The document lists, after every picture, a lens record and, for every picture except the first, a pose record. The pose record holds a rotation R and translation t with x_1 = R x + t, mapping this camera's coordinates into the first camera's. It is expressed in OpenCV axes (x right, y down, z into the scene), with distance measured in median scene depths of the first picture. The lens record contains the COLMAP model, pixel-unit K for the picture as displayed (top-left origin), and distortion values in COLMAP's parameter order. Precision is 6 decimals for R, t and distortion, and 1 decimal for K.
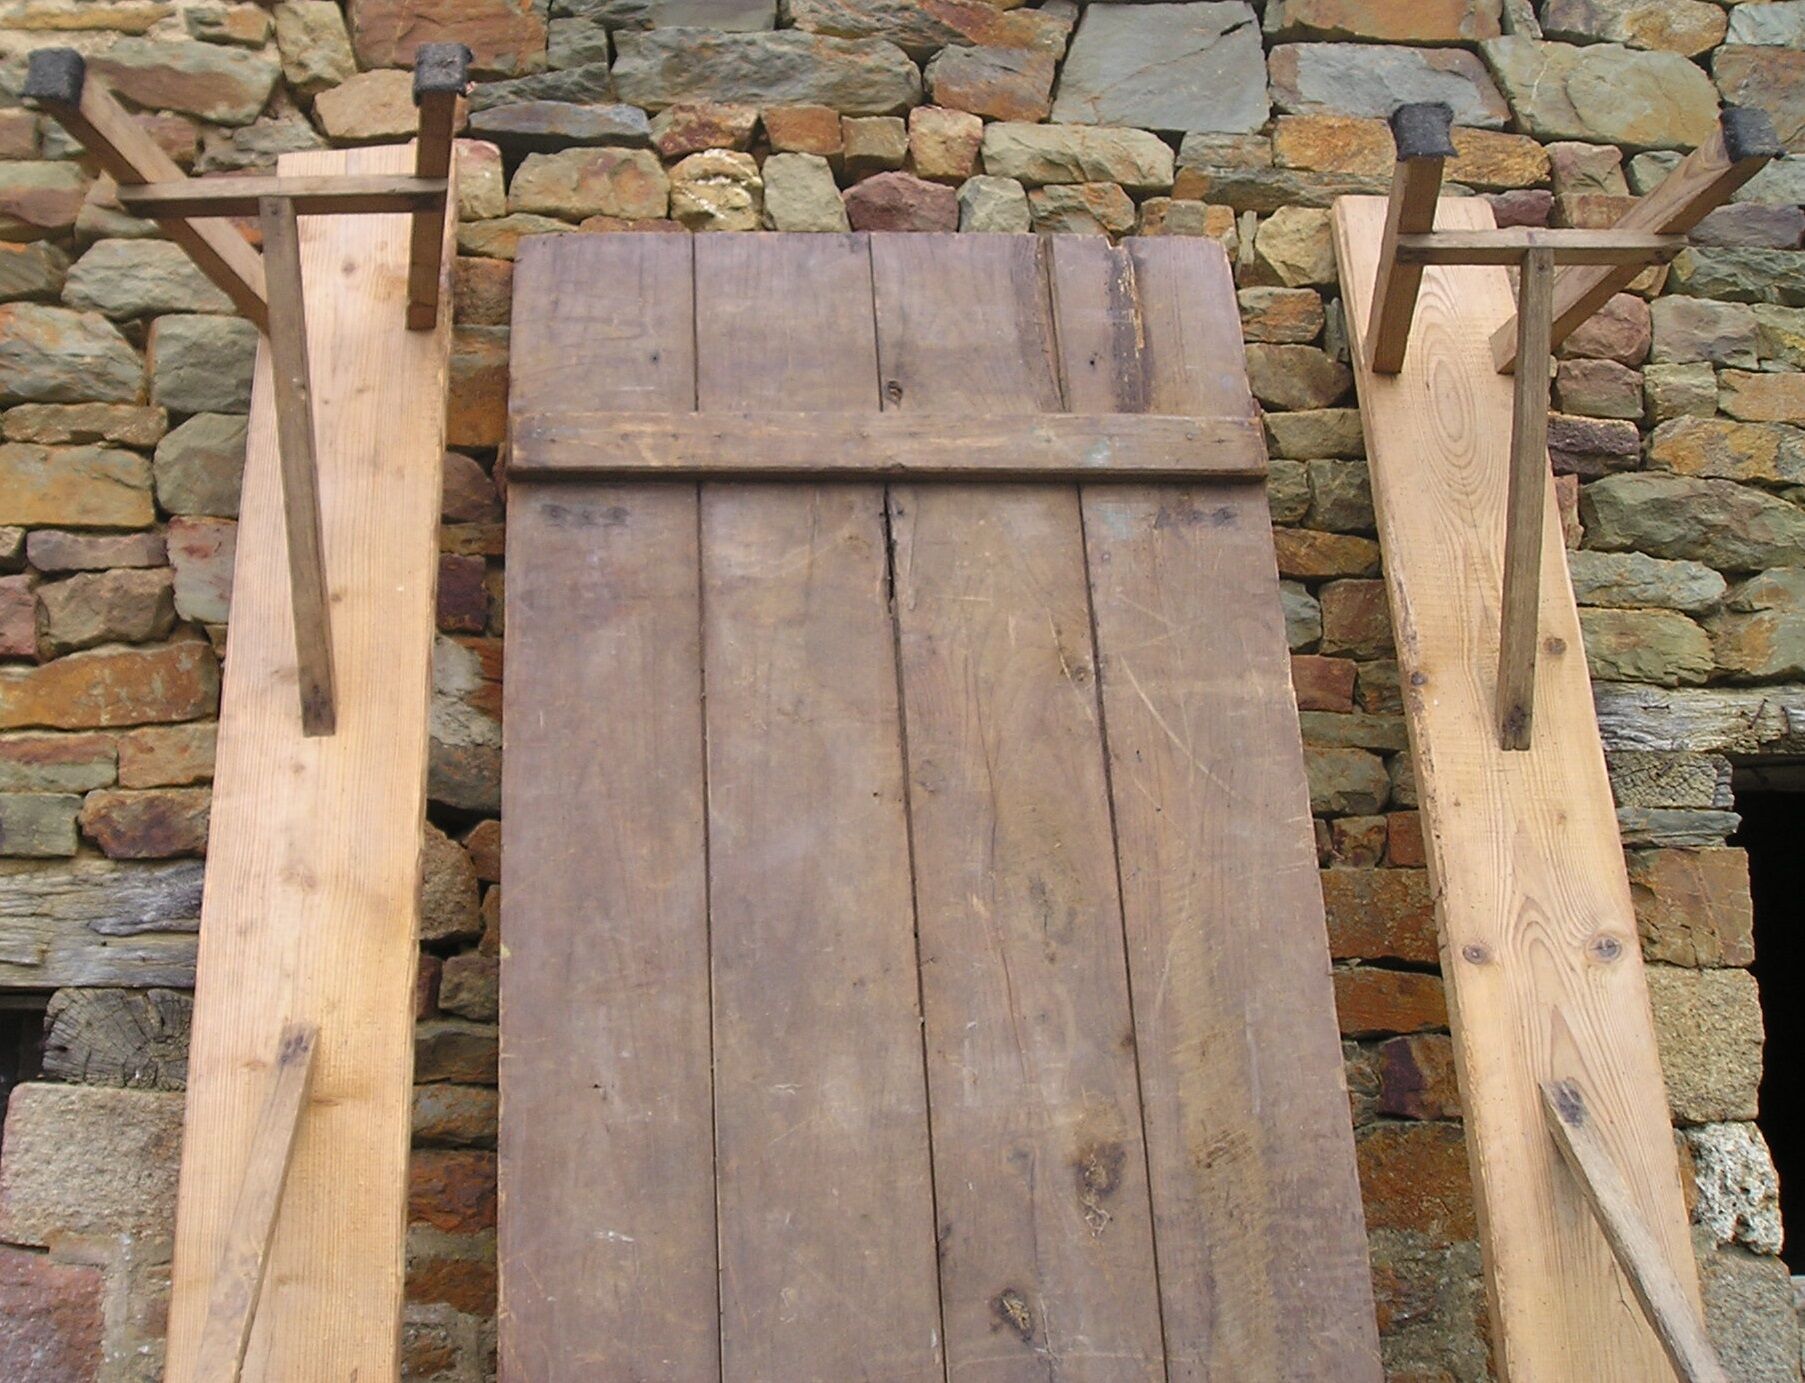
lens RADIAL K [[2108.9, 0, 821.8], [0, 2108.9, 582.2], [0, 0, 1]] dist [-0.109017, 0.000000]
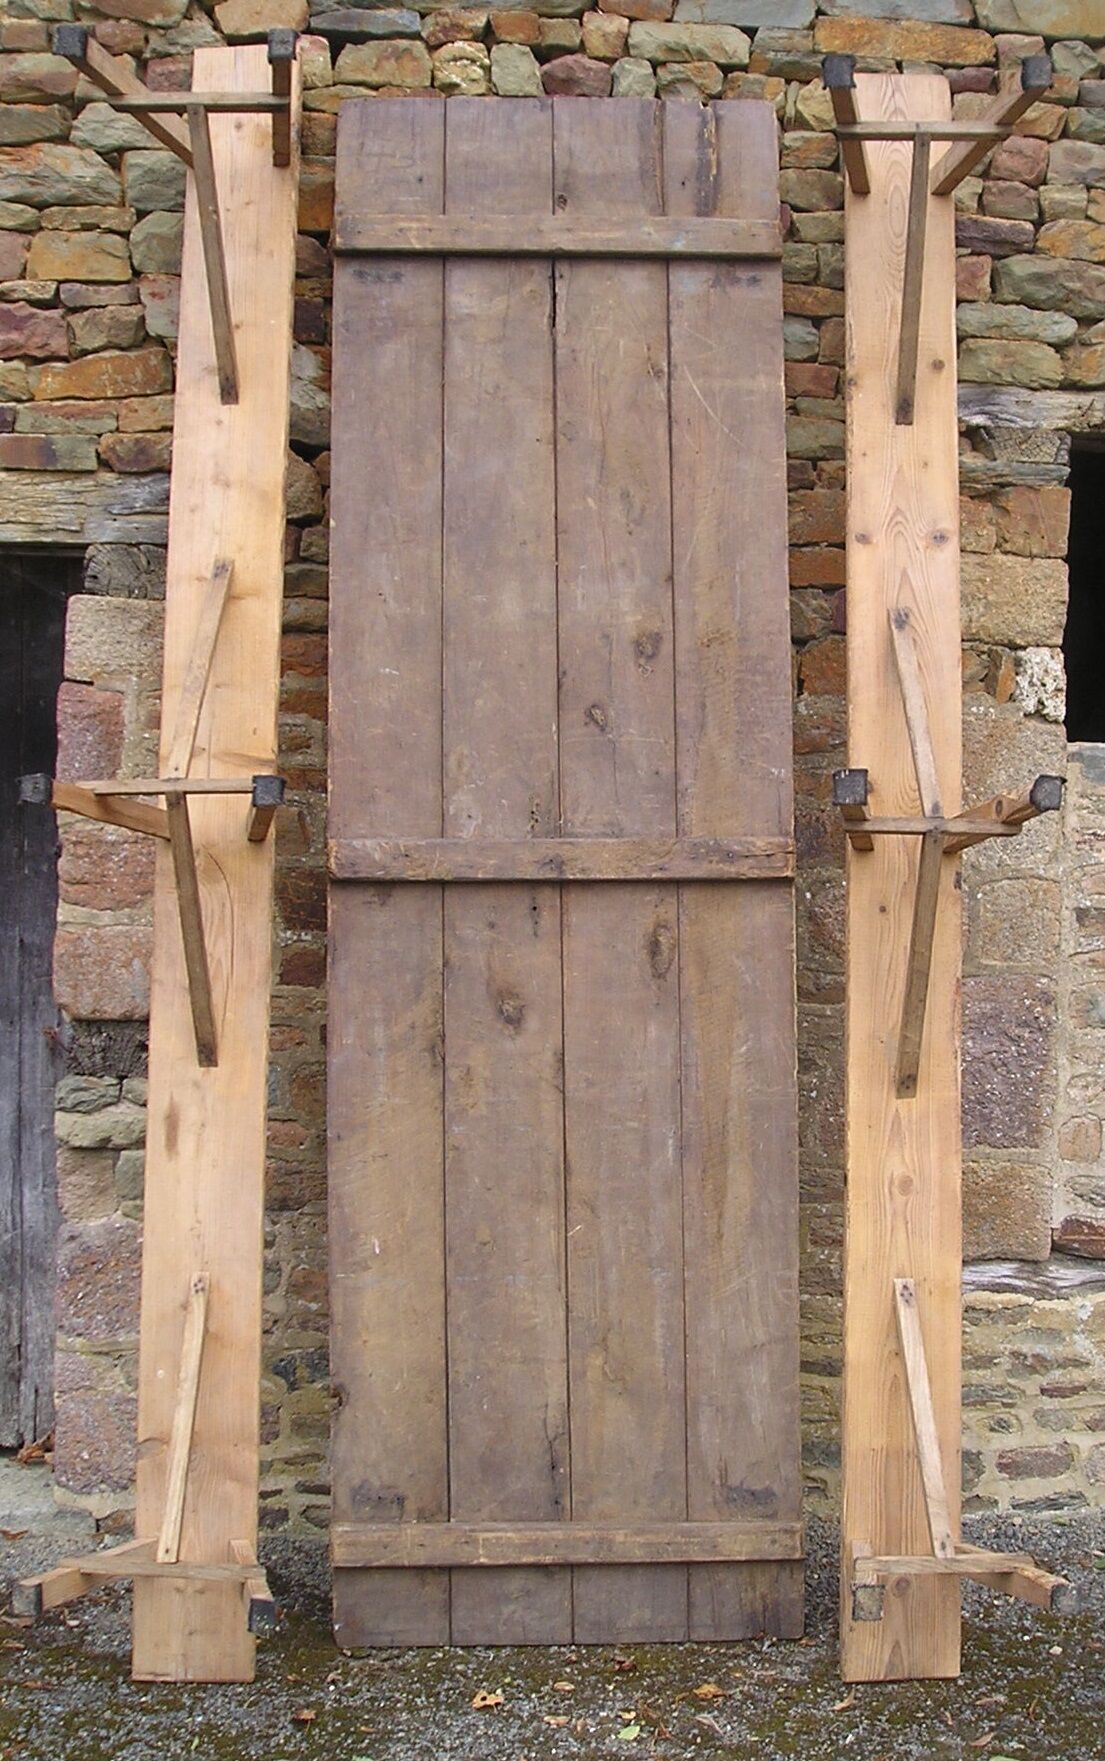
lens RADIAL K [[2103.8, 0, 669.8], [0, 2103.8, 880.0], [0, 0, 1]] dist [-0.116873, 0.000000]
pose [[0.999140, 0.028362, -0.030250, 0.196006], [-0.017818, 0.952370, 0.304425, -0.084650], [0.037443, -0.303624, 0.952056, -0.782584]]
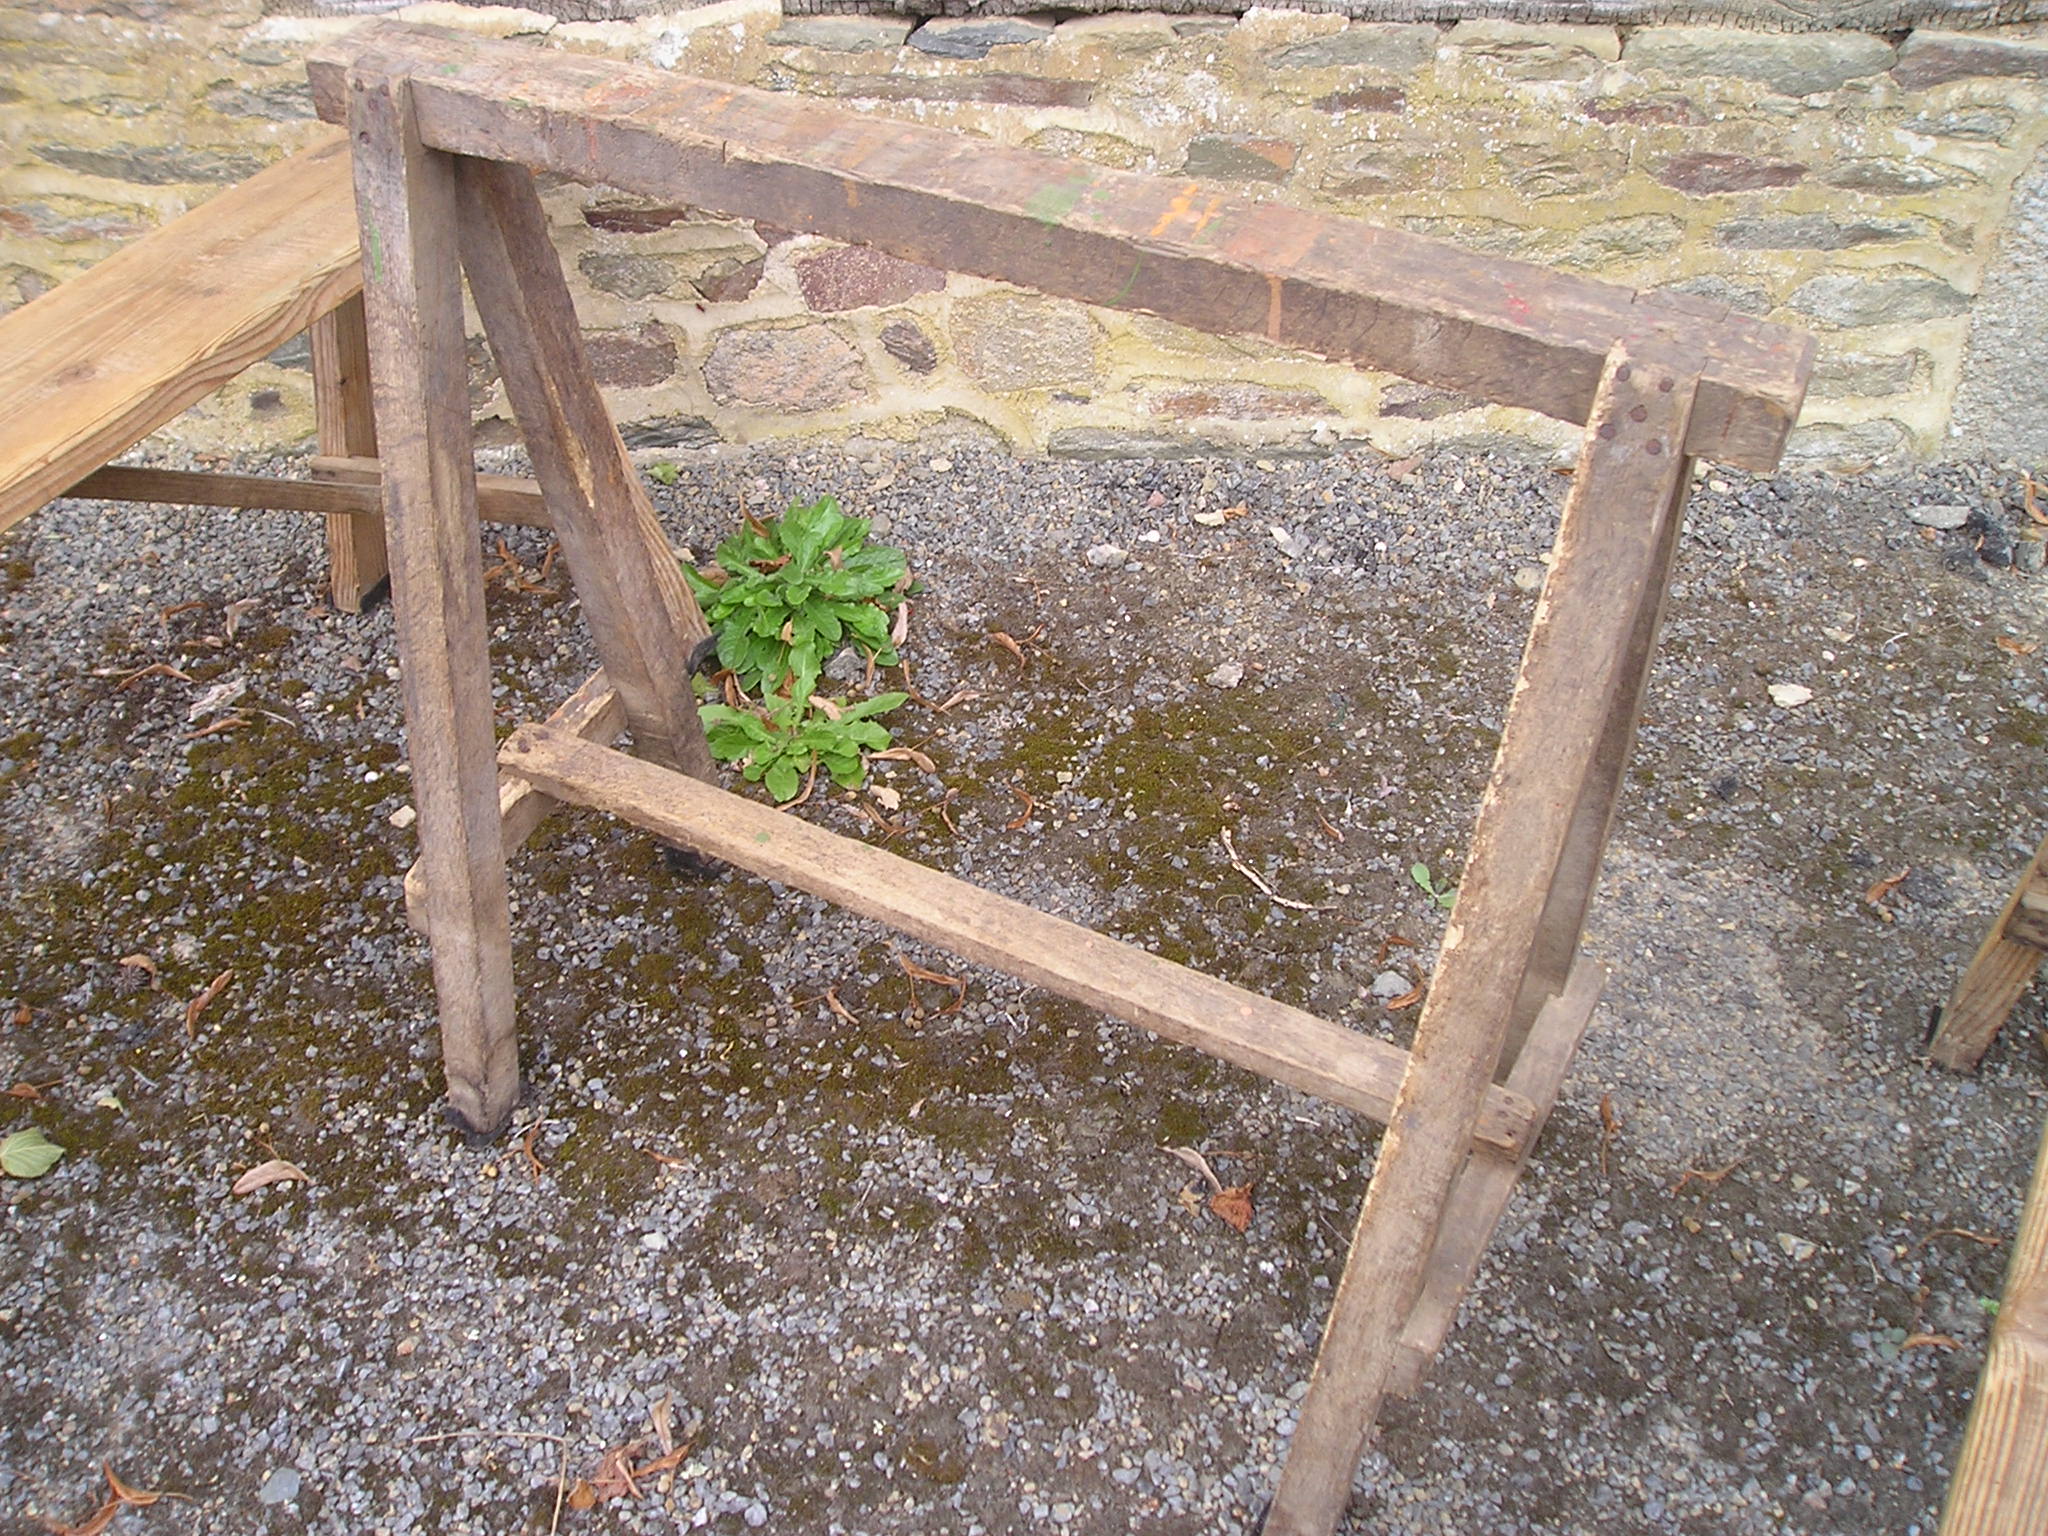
lens RADIAL K [[2119.9, 0, 1003.1], [0, 2119.9, 764.3], [0, 0, 1]] dist [-0.097899, 0.000000]
pose [[0.991016, 0.087479, -0.101164, 0.773550], [0.023247, 0.632223, 0.774438, 0.375890], [0.131705, -0.769832, 0.624510, 0.158441]]
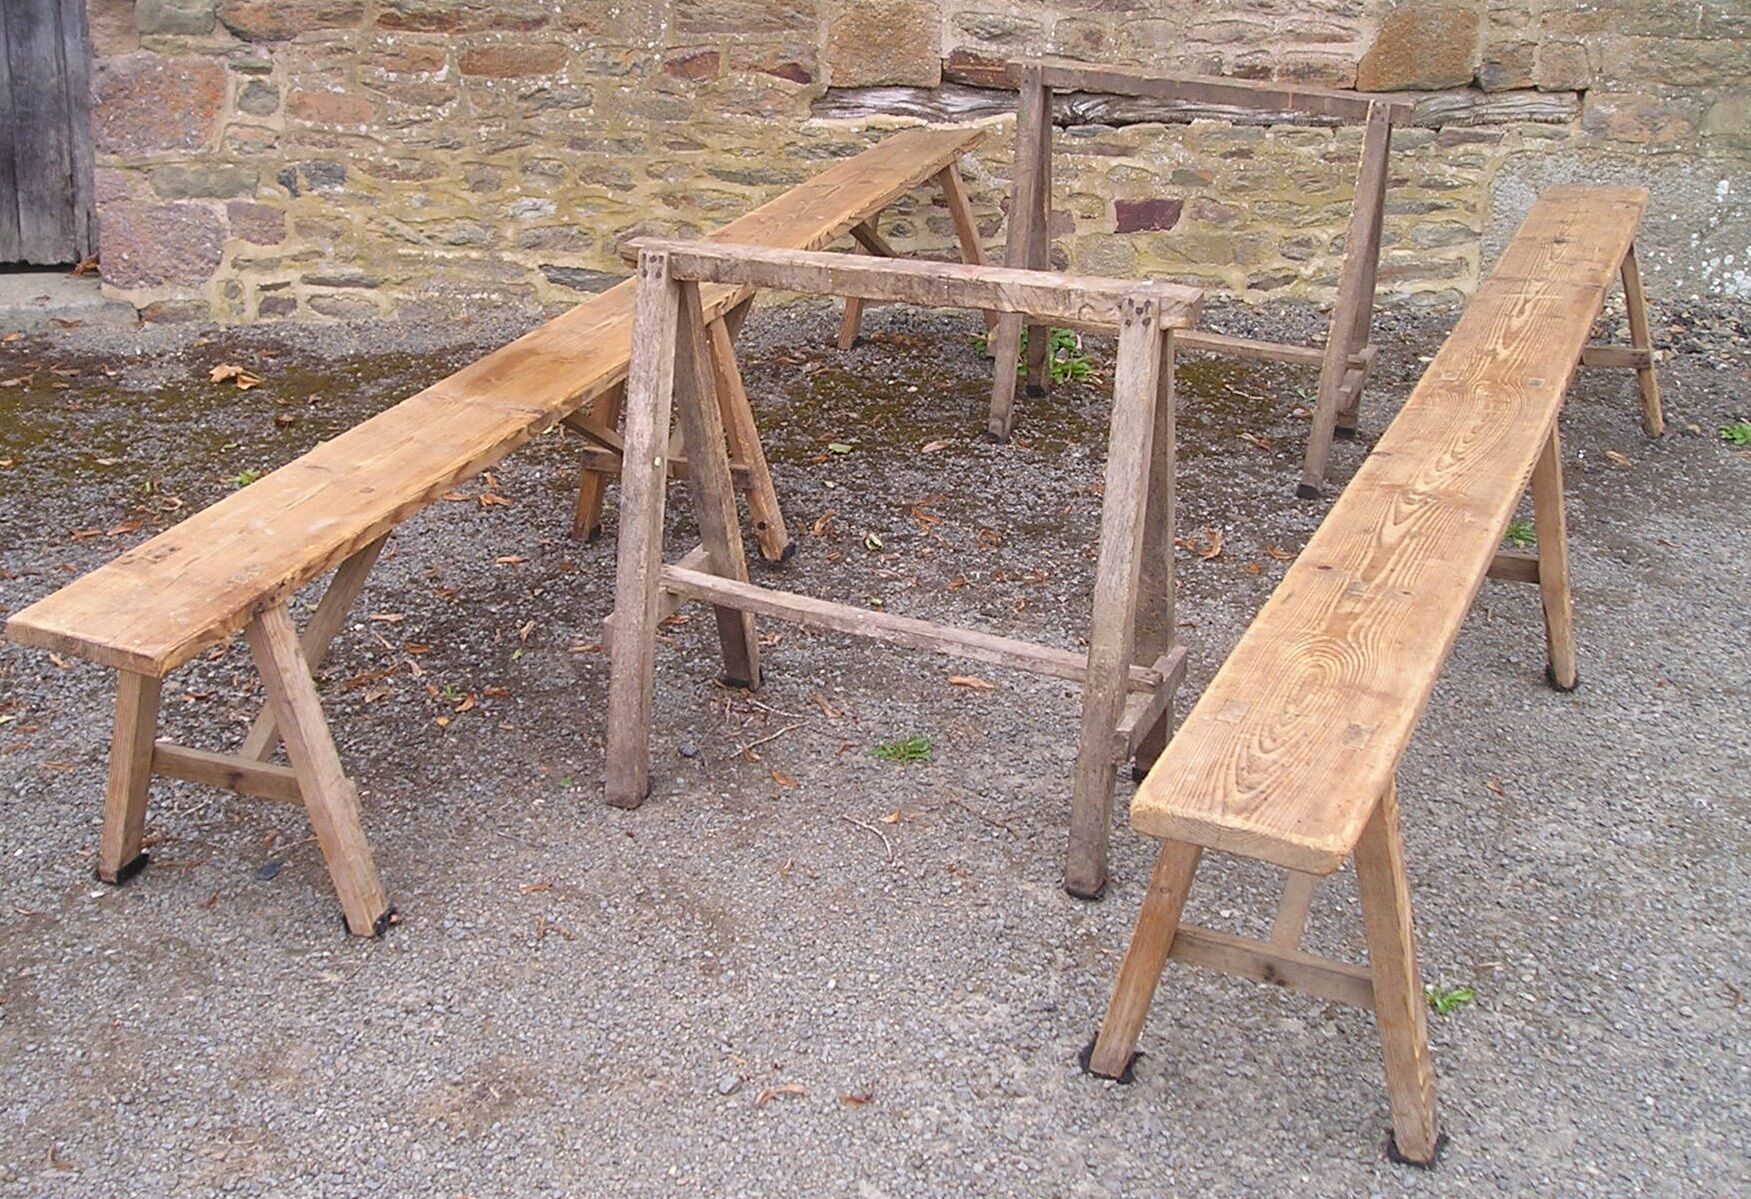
lens RADIAL K [[2108.3, 0, 836.8], [0, 2108.3, 545.8], [0, 0, 1]] dist [-0.124555, 0.000000]
pose [[0.998818, 0.038111, -0.030175, 0.465920], [-0.014895, 0.830842, 0.556310, -0.009638], [0.046272, -0.555203, 0.830427, -1.169279]]
